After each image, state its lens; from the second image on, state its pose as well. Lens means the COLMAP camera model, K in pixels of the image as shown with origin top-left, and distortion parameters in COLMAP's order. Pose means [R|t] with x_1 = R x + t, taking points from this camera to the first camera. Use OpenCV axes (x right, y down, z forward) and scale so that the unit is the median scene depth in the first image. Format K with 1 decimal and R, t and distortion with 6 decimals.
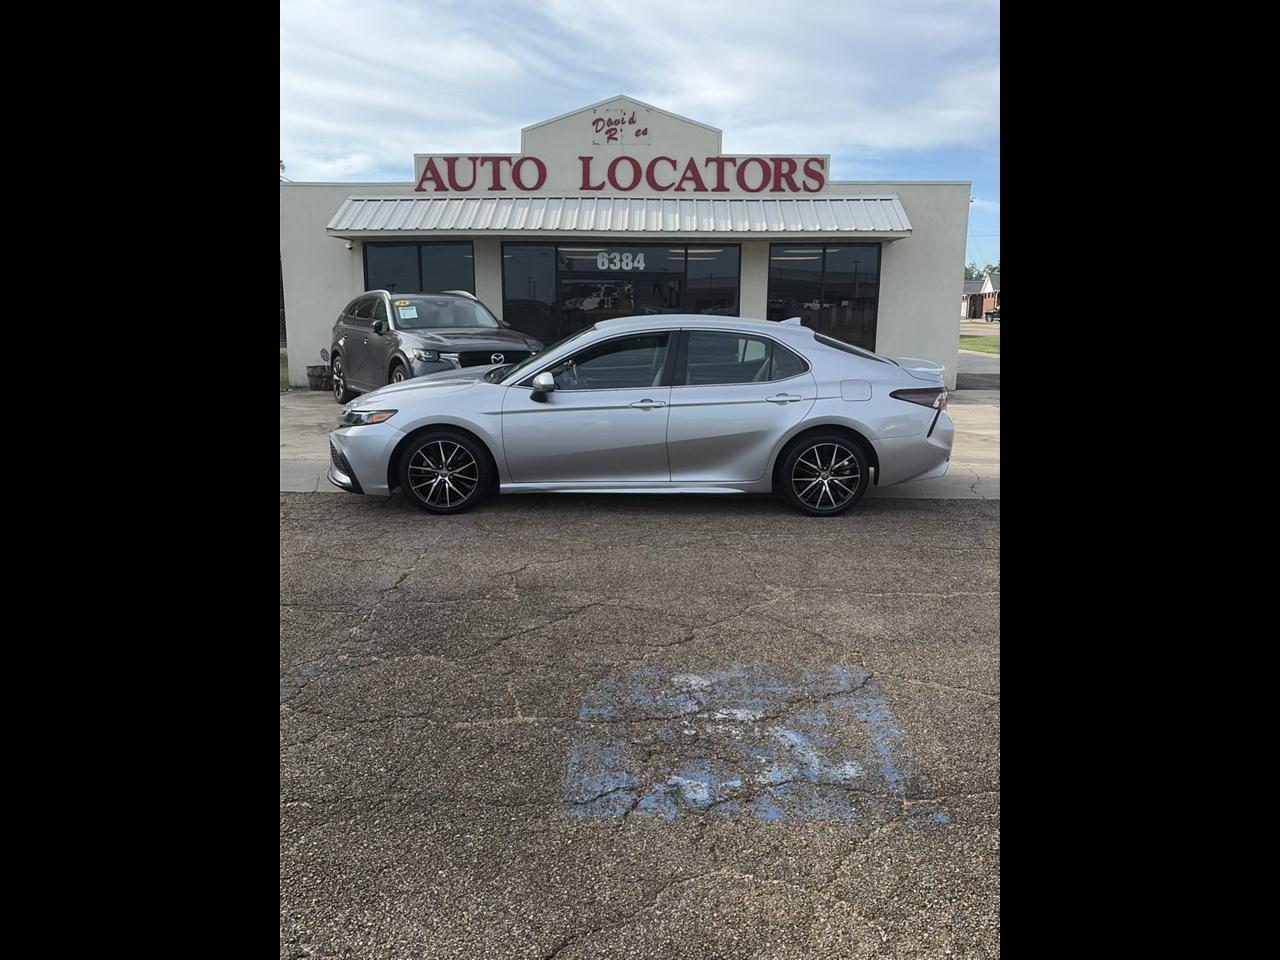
lens RADIAL K [[933.7, 0, 641.7], [0, 933.7, 471.4], [0, 0, 1]] dist [0.024792, -0.018507]
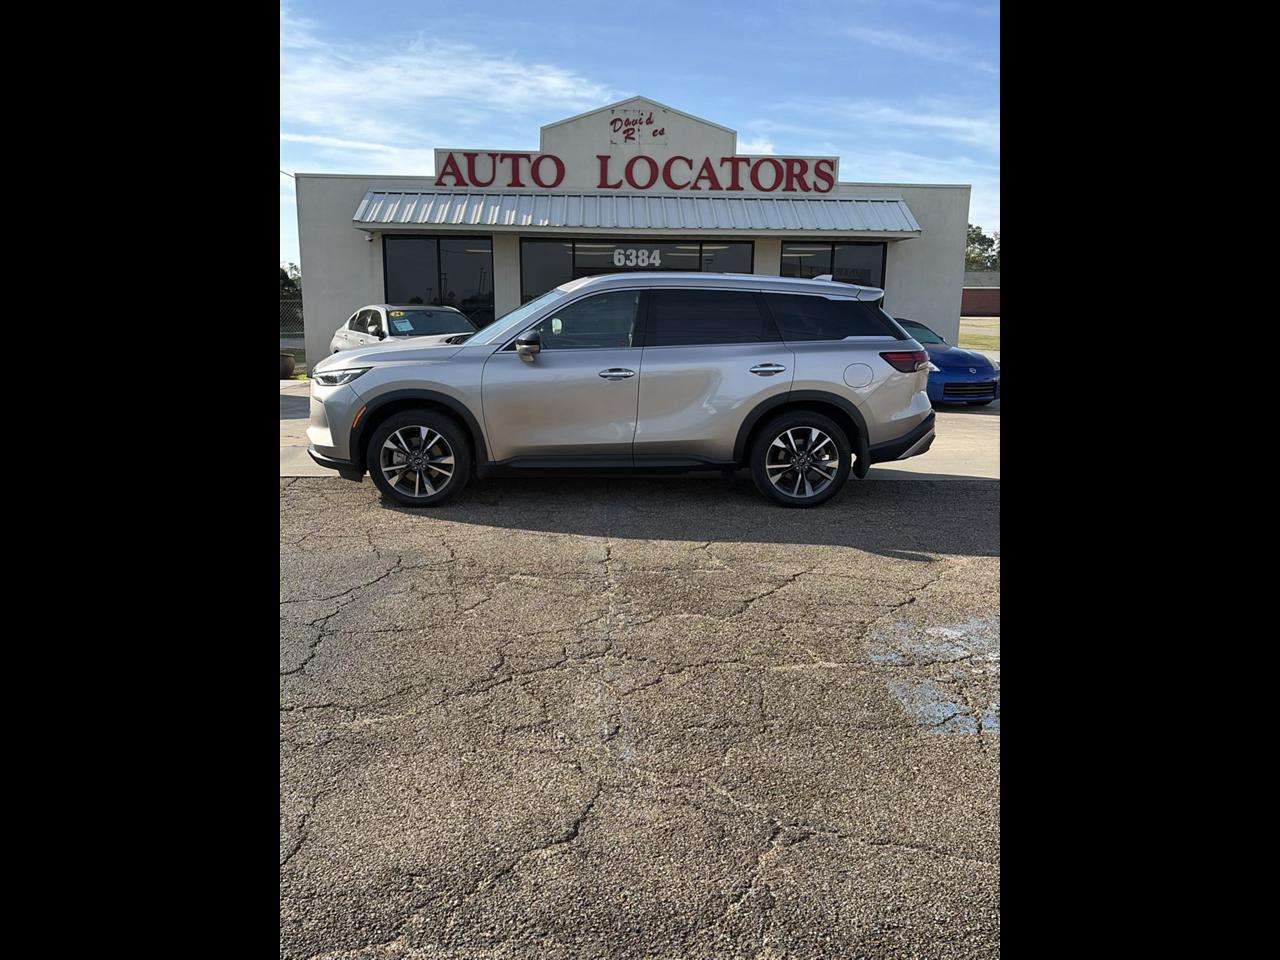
lens RADIAL K [[933.7, 0, 635.7], [0, 933.7, 477.9], [0, 0, 1]] dist [0.024792, -0.018507]
pose [[0.998228, -0.004108, 0.059356, -0.087564], [0.003375, 0.999917, 0.012454, 0.004280], [-0.059402, -0.012232, 0.998159, -0.027257]]
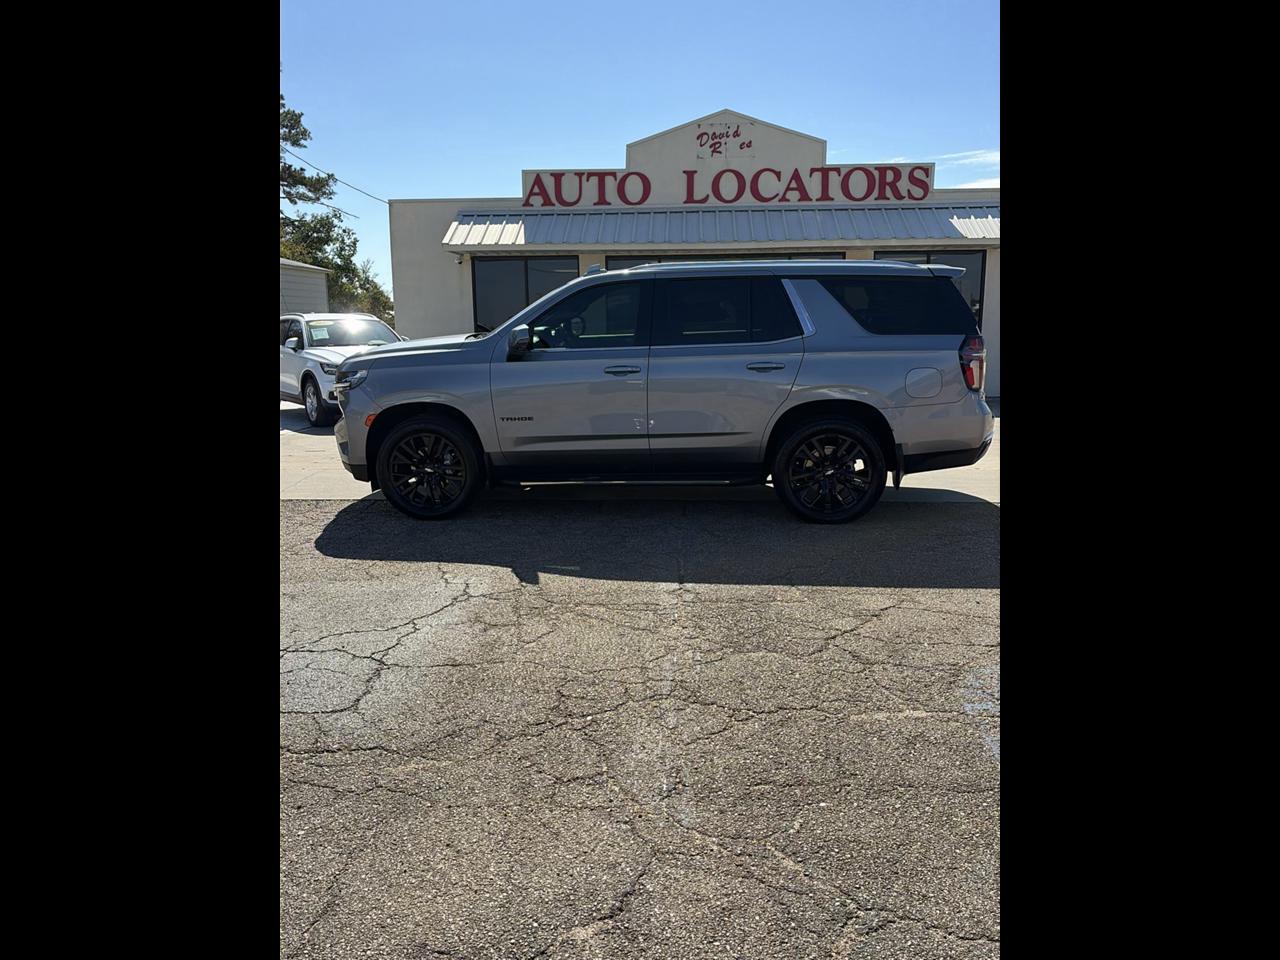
lens RADIAL K [[933.7, 0, 633.3], [0, 933.7, 476.3], [0, 0, 1]] dist [0.024792, -0.018507]
pose [[0.999074, -0.005828, -0.042632, -0.080265], [0.005578, 0.999966, -0.006002, 0.001236], [0.042665, 0.005759, 0.999073, -0.011810]]
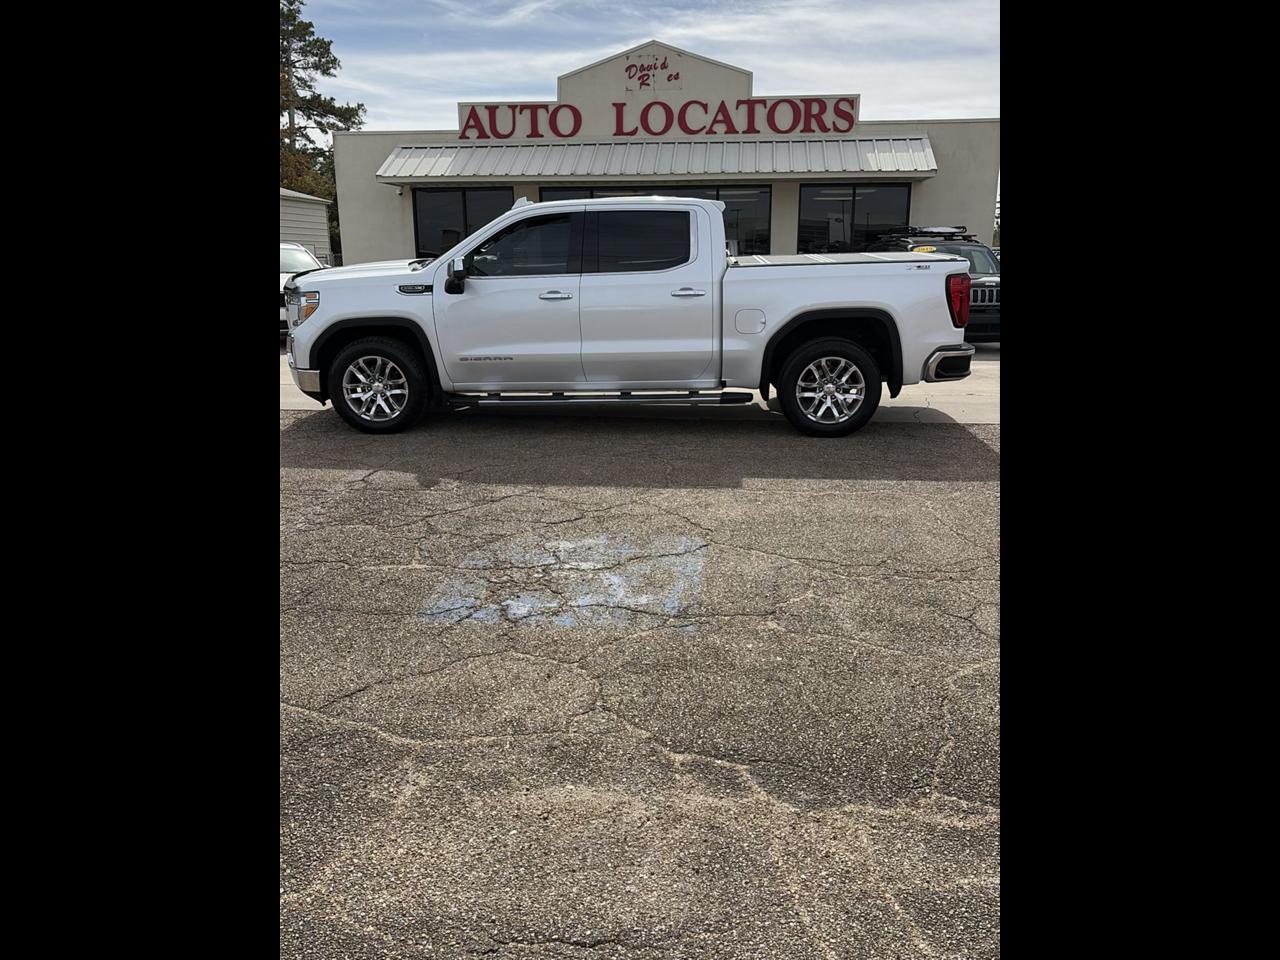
lens RADIAL K [[933.7, 0, 639.8], [0, 933.7, 476.1], [0, 0, 1]] dist [0.024792, -0.018507]
pose [[0.995901, 0.012821, -0.089539, 0.060269], [-0.007303, 0.998069, 0.061685, 0.012078], [0.090156, -0.060779, 0.994071, -0.051361]]
